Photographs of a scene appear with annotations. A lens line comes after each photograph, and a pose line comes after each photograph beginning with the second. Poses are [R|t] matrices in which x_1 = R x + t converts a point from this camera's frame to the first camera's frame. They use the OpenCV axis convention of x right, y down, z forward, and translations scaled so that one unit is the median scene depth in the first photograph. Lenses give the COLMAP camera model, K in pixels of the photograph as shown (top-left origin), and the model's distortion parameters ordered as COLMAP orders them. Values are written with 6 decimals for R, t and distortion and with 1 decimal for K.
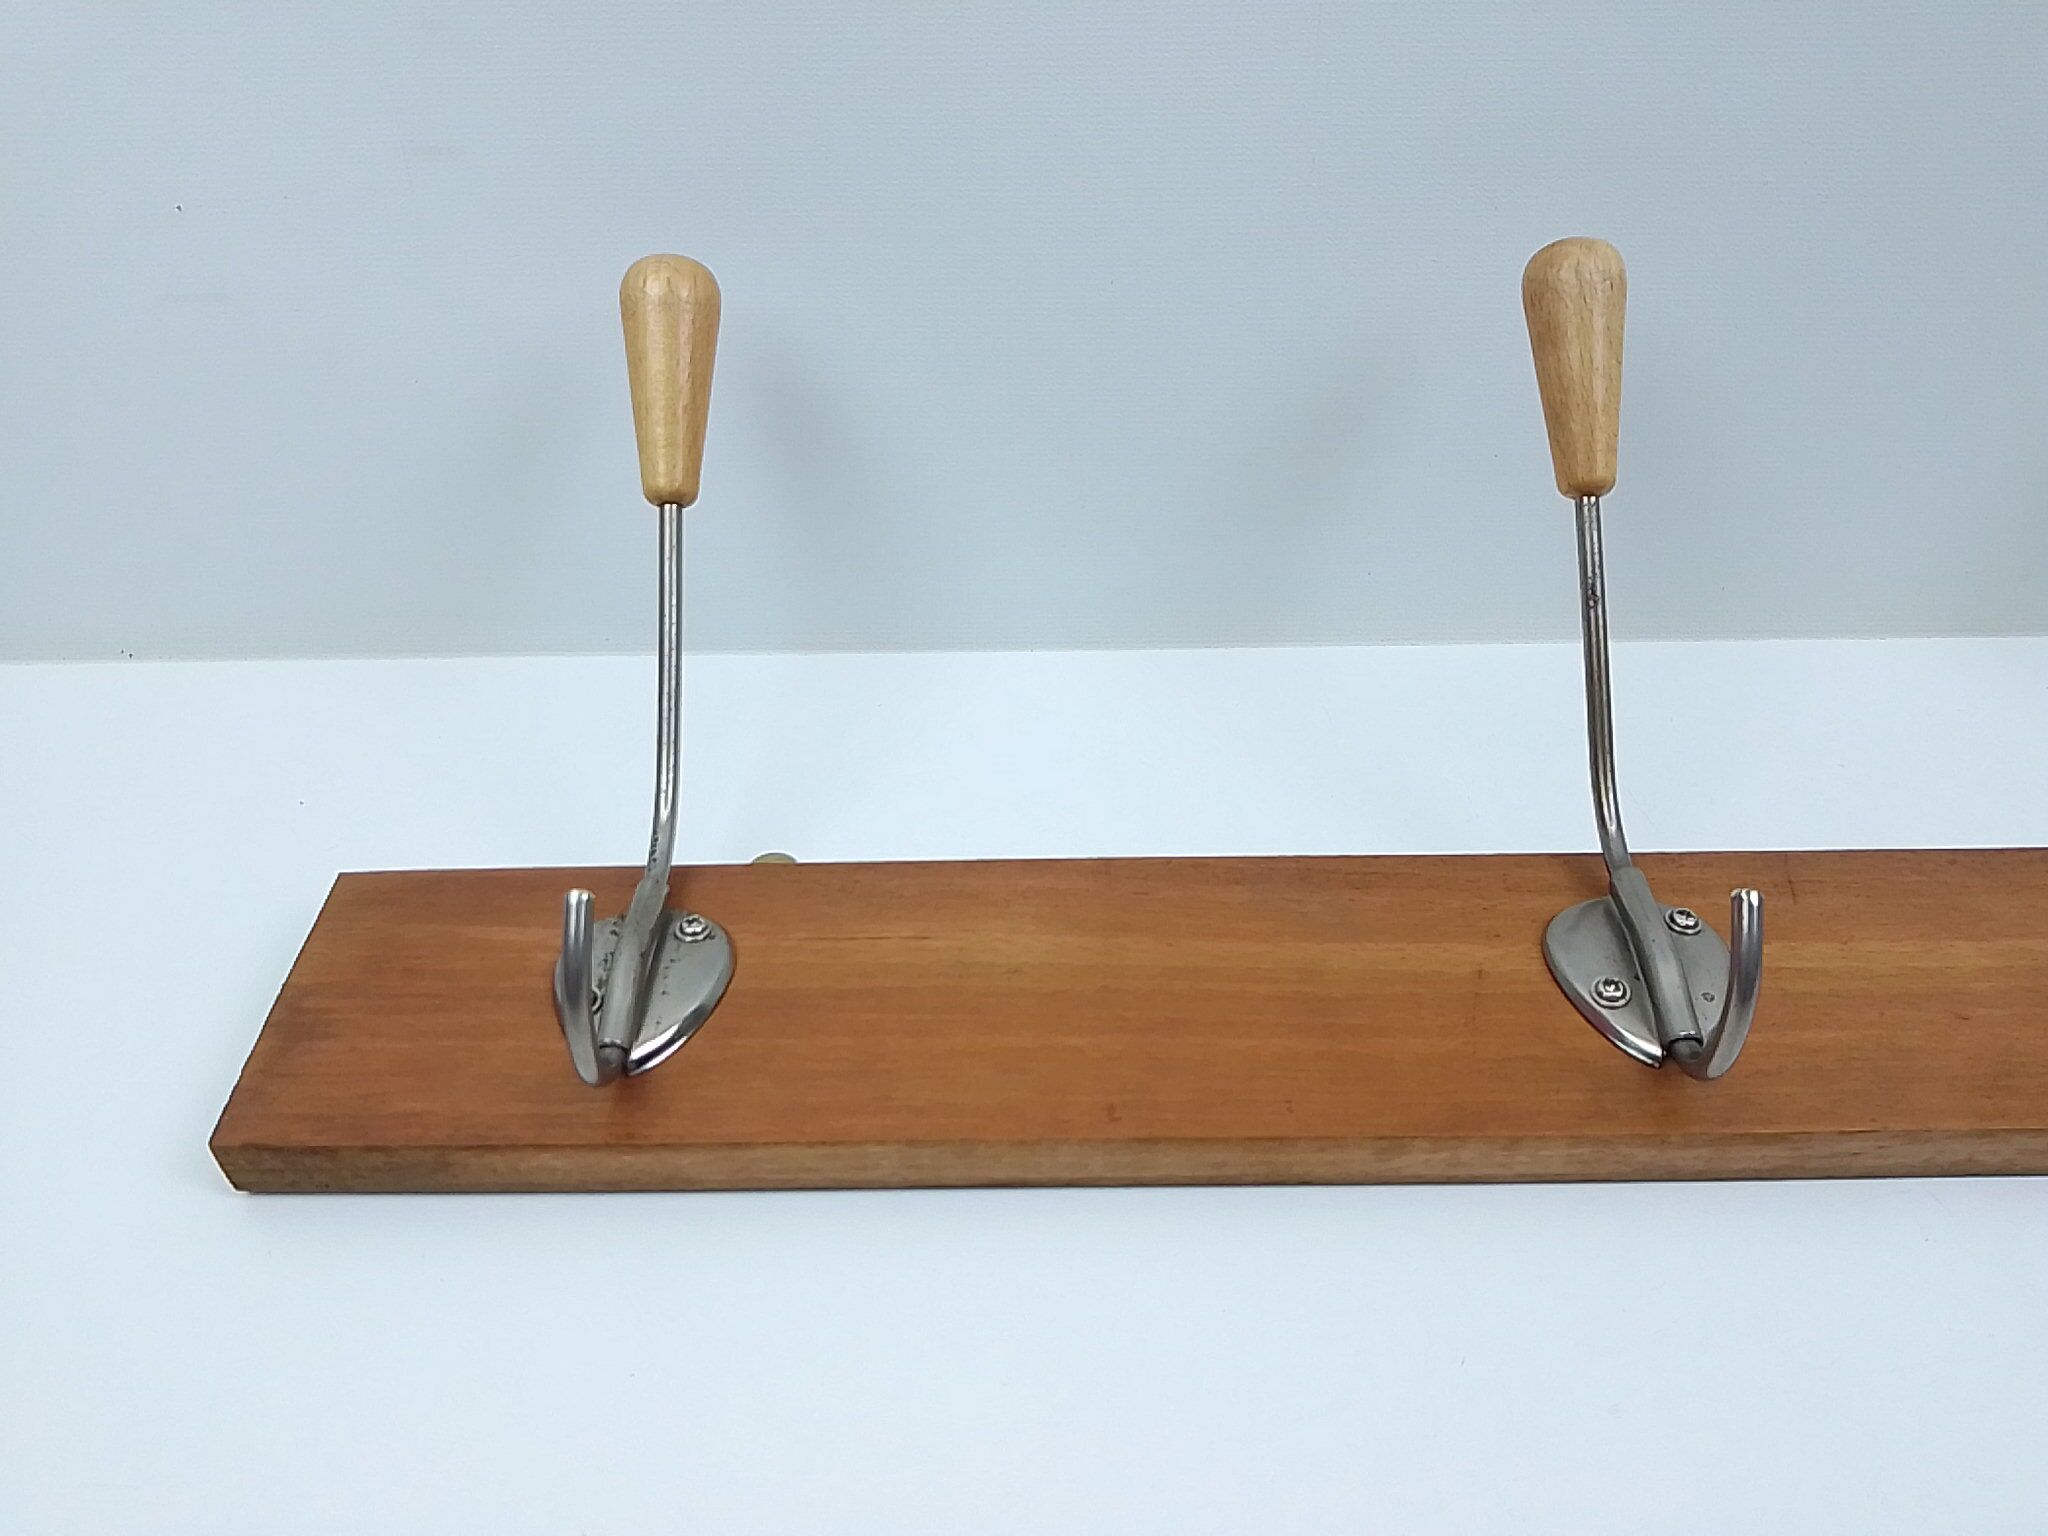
lens RADIAL K [[1526.2, 0, 1024.0], [0, 1526.2, 768.0], [0, 0, 1]] dist [0.048957, -0.160191]
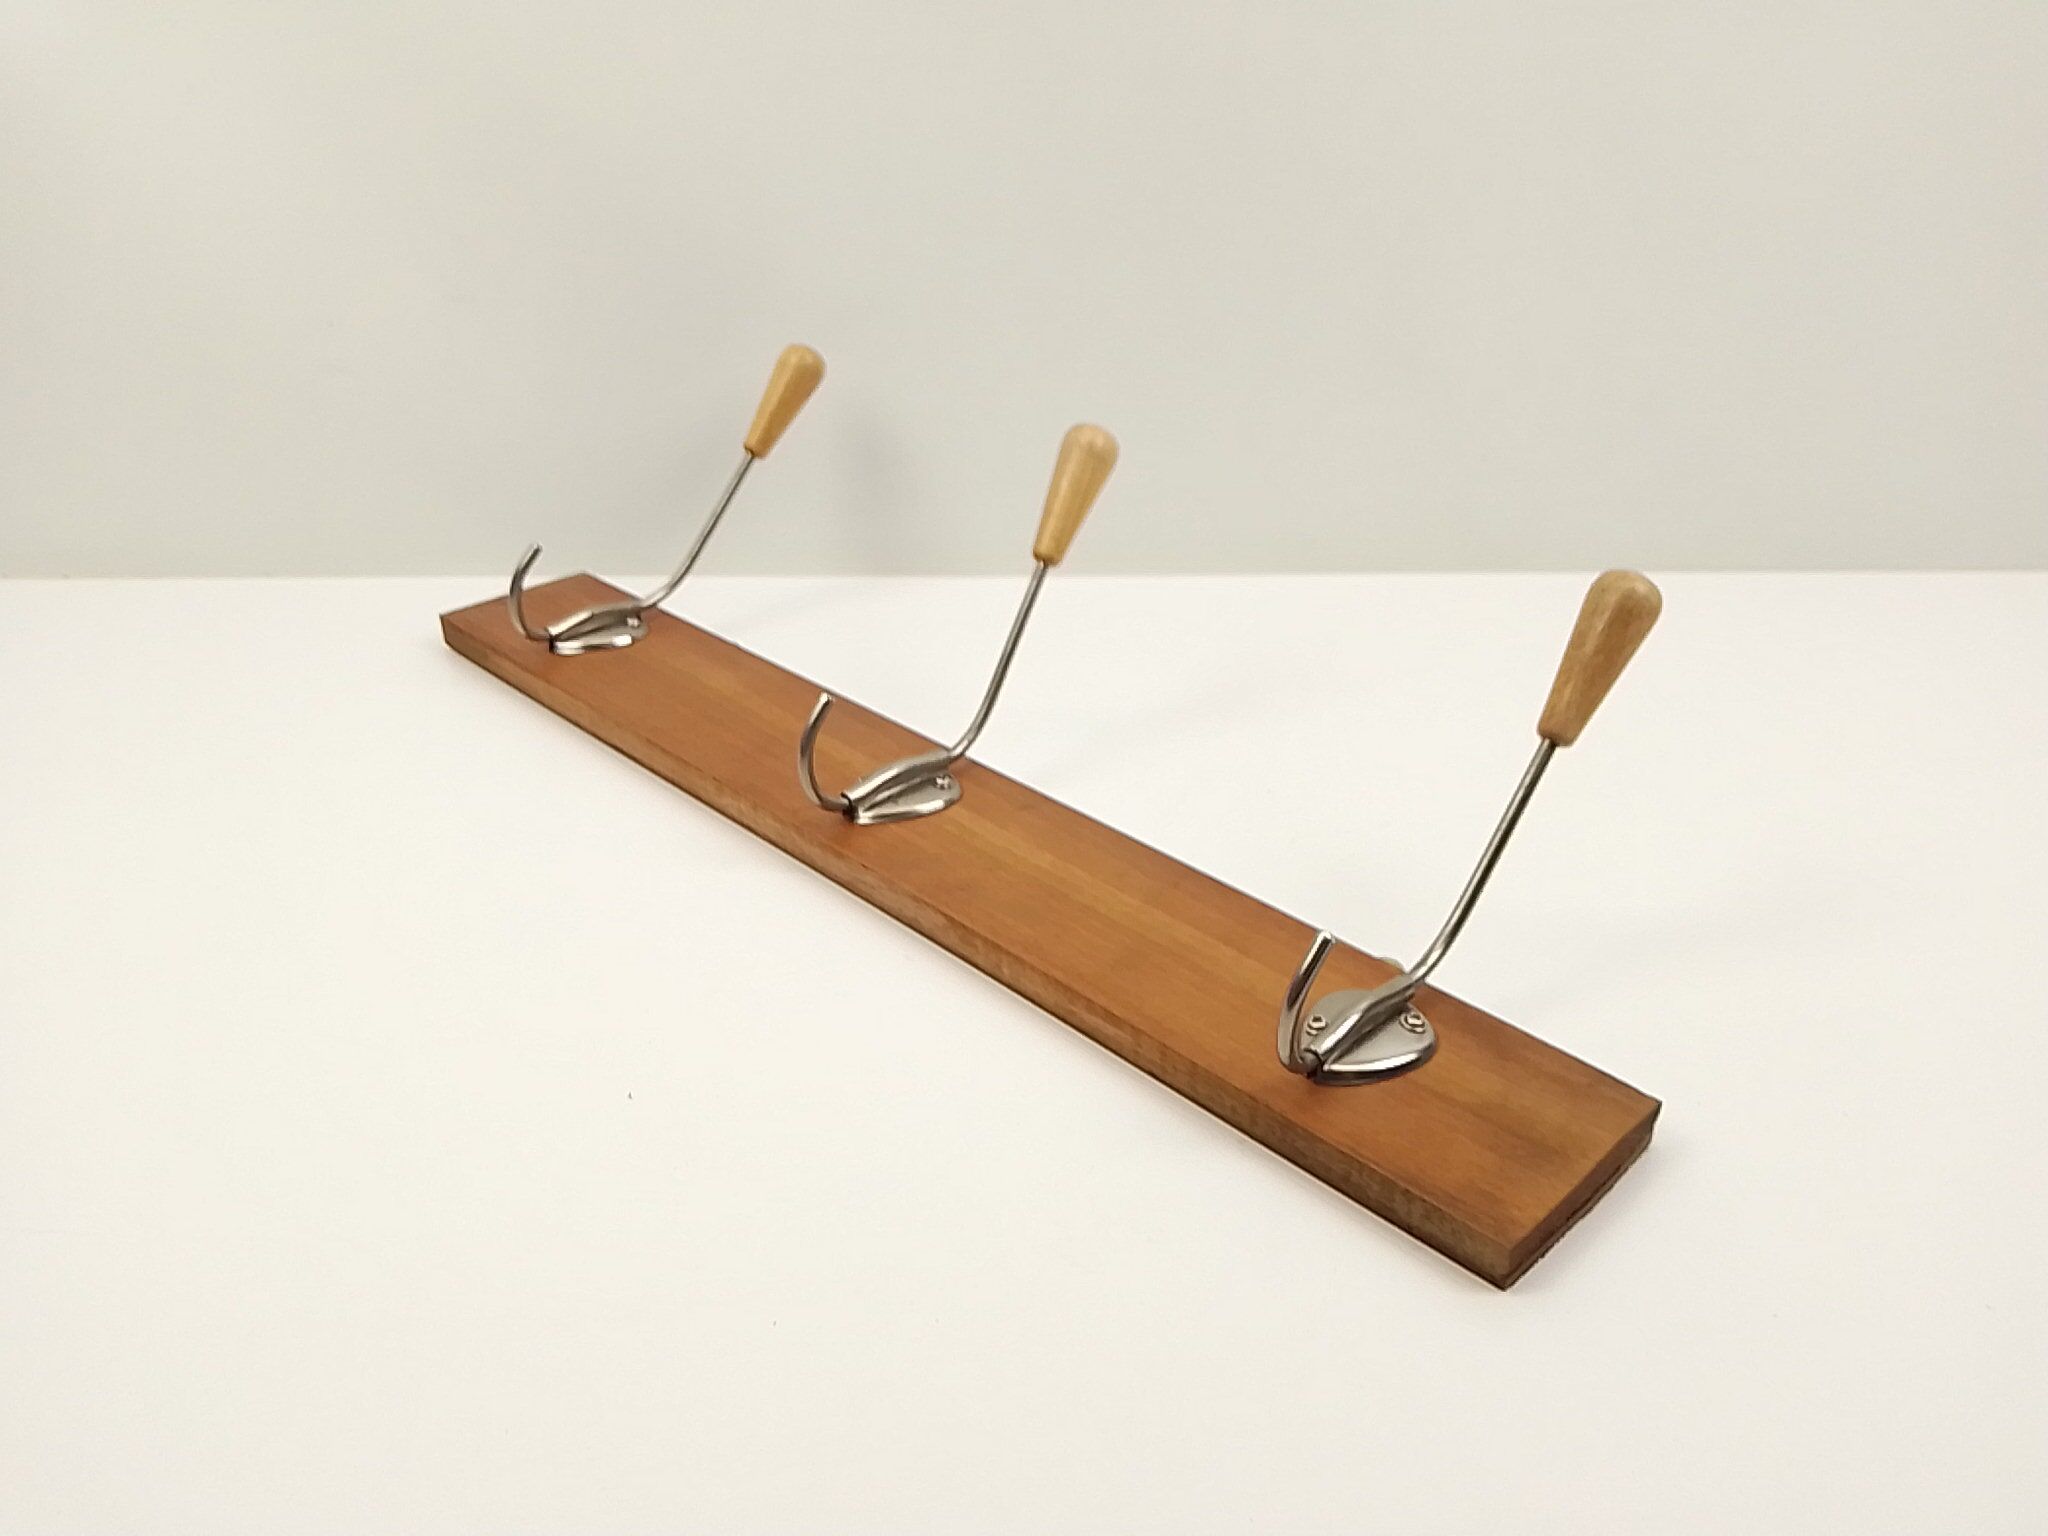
lens RADIAL K [[1569.1, 0, 1023.9], [0, 1569.1, 756.2], [0, 0, 1]] dist [0.057566, -0.174920]
pose [[0.714493, 0.350687, -0.605407, 1.058602], [-0.445255, 0.895378, -0.006829, 0.028894], [0.539673, 0.274440, 0.795887, -0.261271]]
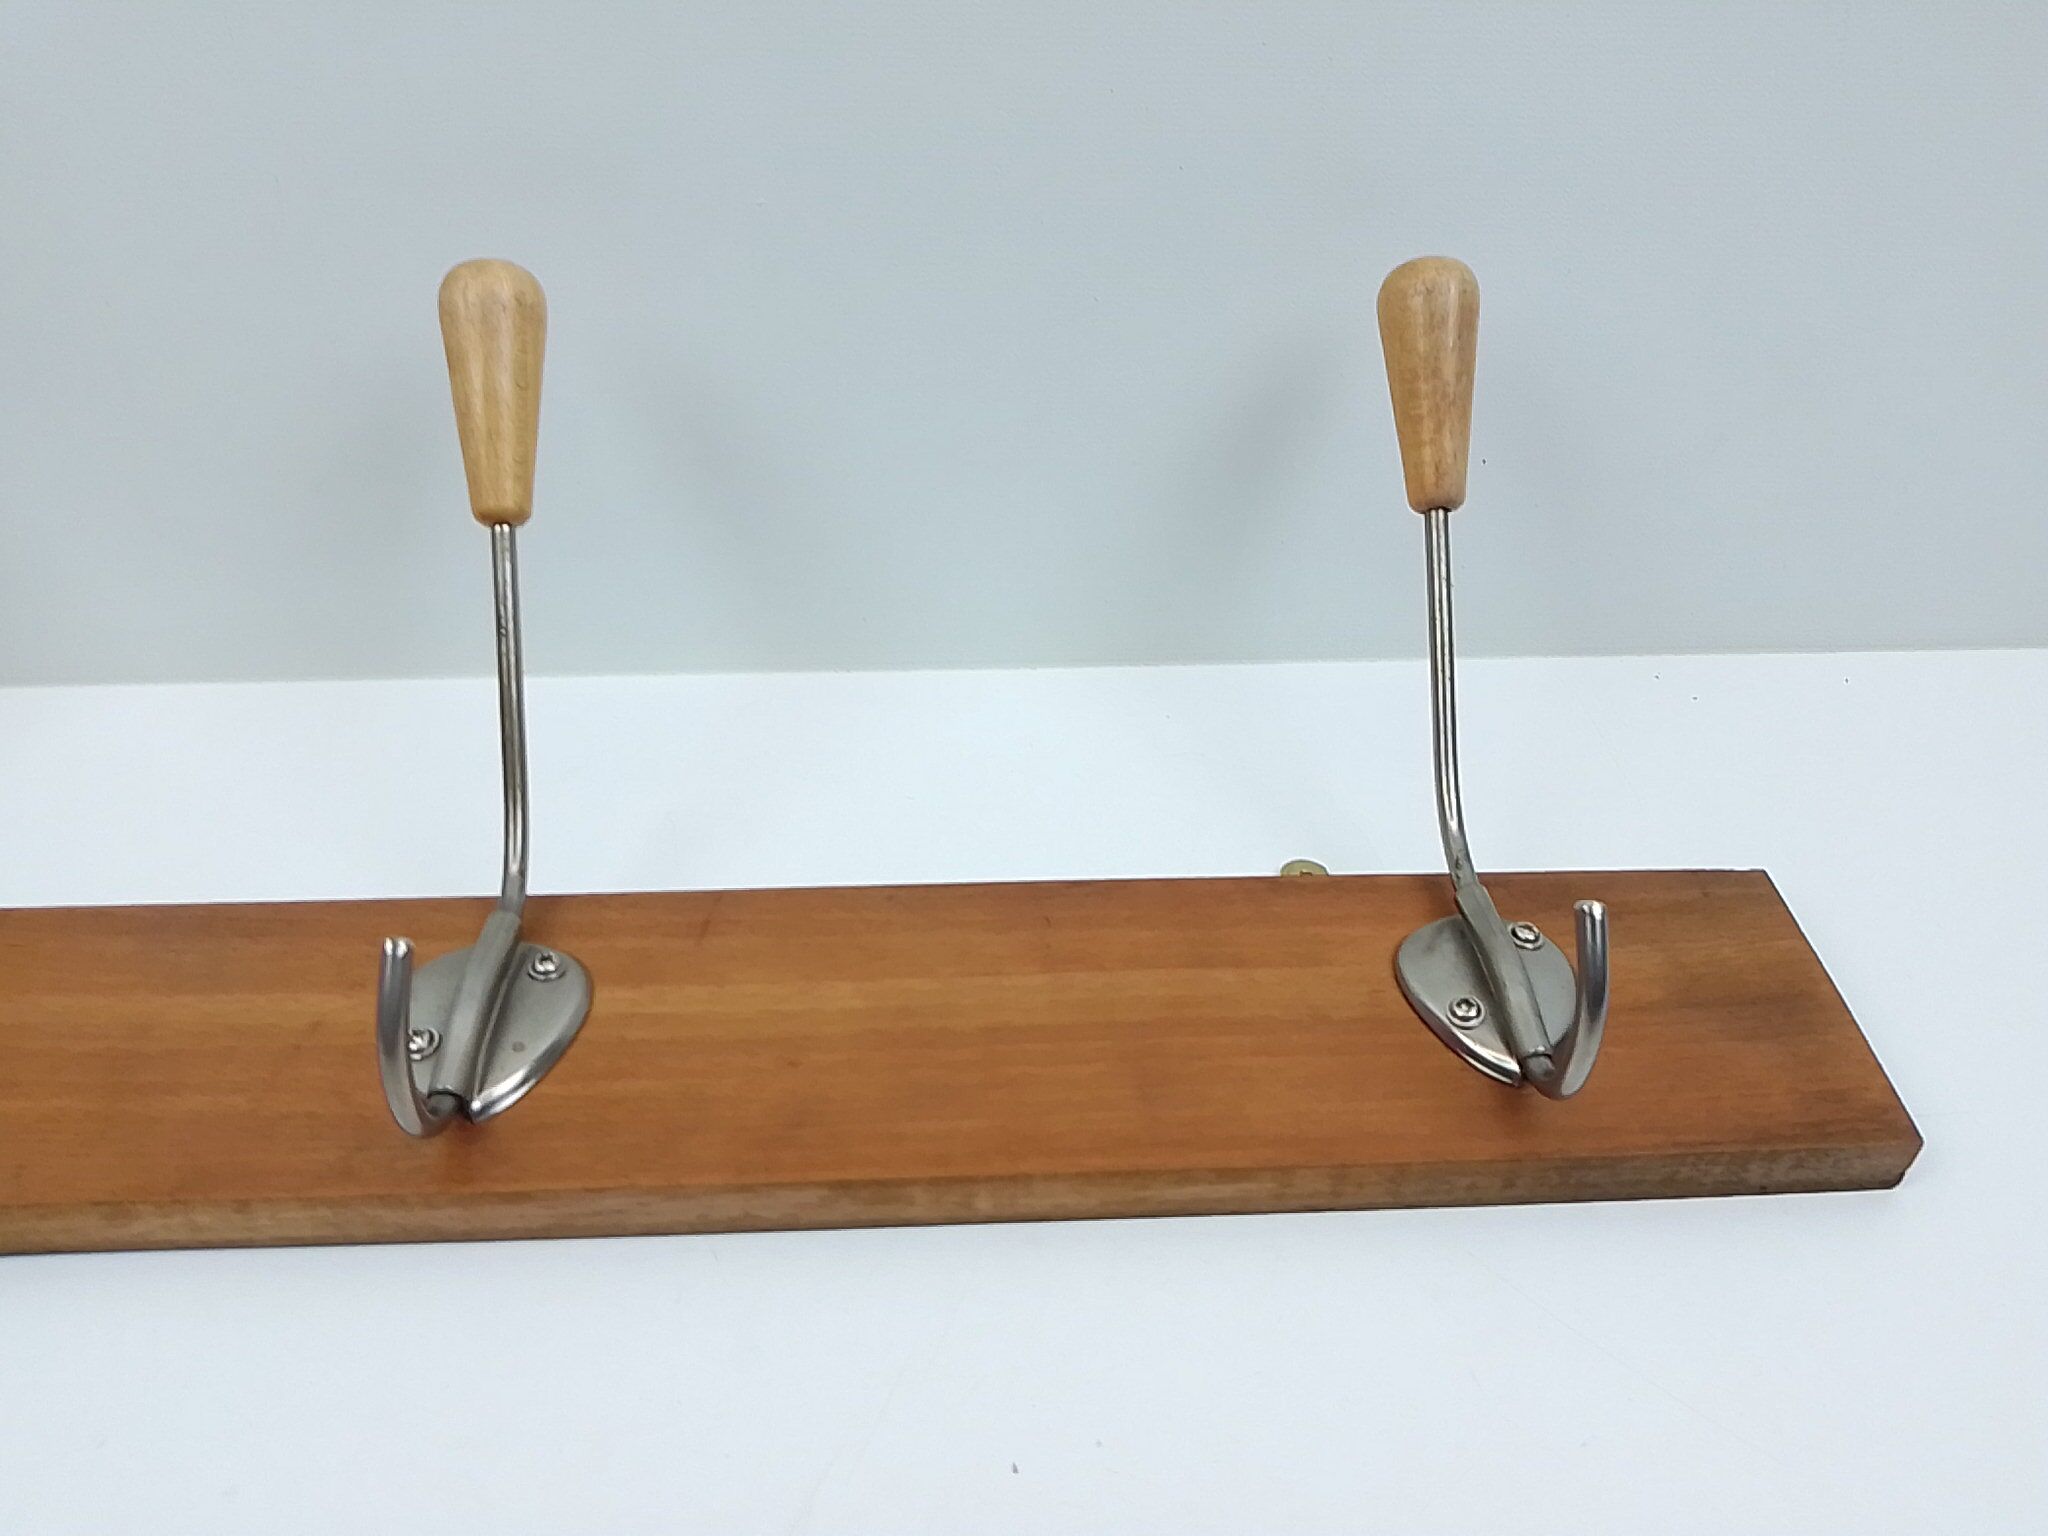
lens RADIAL K [[1569.1, 0, 1023.9], [0, 1569.1, 756.2], [0, 0, 1]] dist [0.057566, -0.174920]
pose [[0.996820, -0.010223, 0.079025, 0.438550], [0.012005, 0.999683, -0.022111, -0.004187], [-0.078774, 0.022990, 0.996627, -0.008608]]
